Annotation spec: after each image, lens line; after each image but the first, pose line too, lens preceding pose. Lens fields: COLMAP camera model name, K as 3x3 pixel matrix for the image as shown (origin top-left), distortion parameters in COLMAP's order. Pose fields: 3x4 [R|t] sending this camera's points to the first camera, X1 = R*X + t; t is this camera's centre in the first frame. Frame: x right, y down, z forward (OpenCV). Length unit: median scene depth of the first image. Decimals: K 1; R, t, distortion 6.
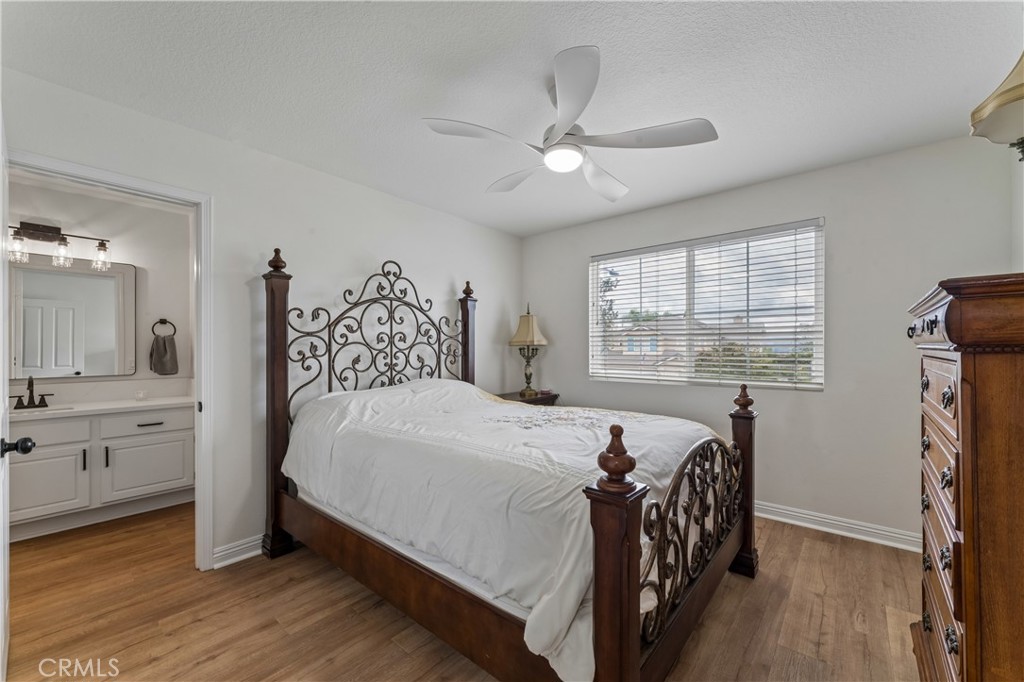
lens RADIAL K [[408.5, 0, 512.8], [0, 408.5, 347.3], [0, 0, 1]] dist [-0.002405, -0.000153]
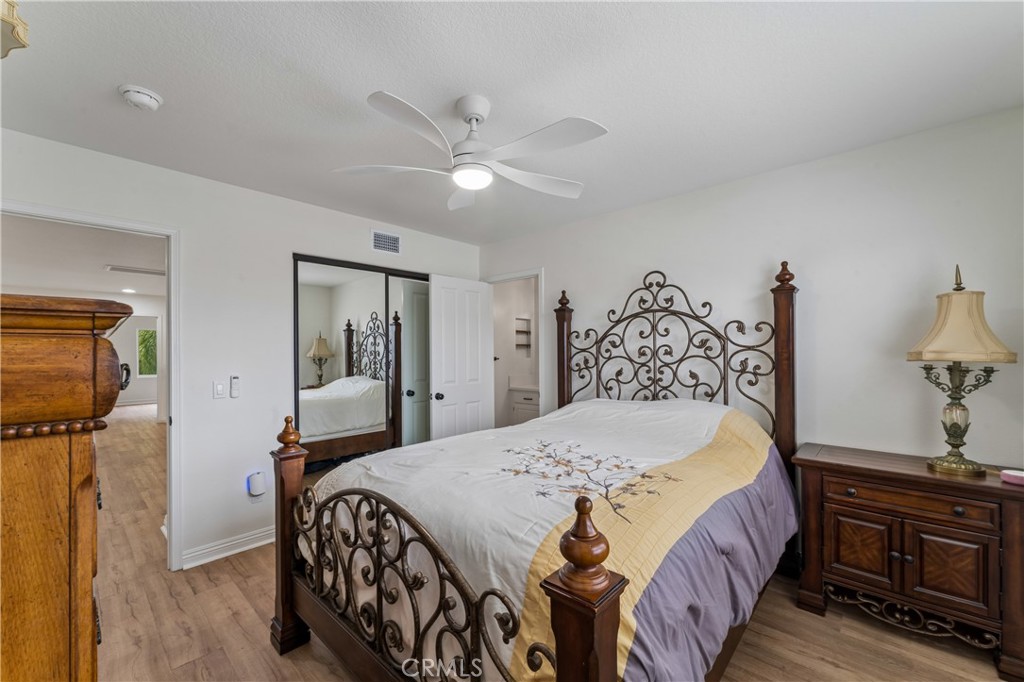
lens RADIAL K [[408.5, 0, 512.8], [0, 408.5, 347.3], [0, 0, 1]] dist [-0.002405, -0.000153]
pose [[-0.044344, 0.001274, -0.999015, 0.677647], [0.019287, 0.999814, 0.000419, -0.039494], [0.998830, -0.019250, -0.044361, 0.710375]]
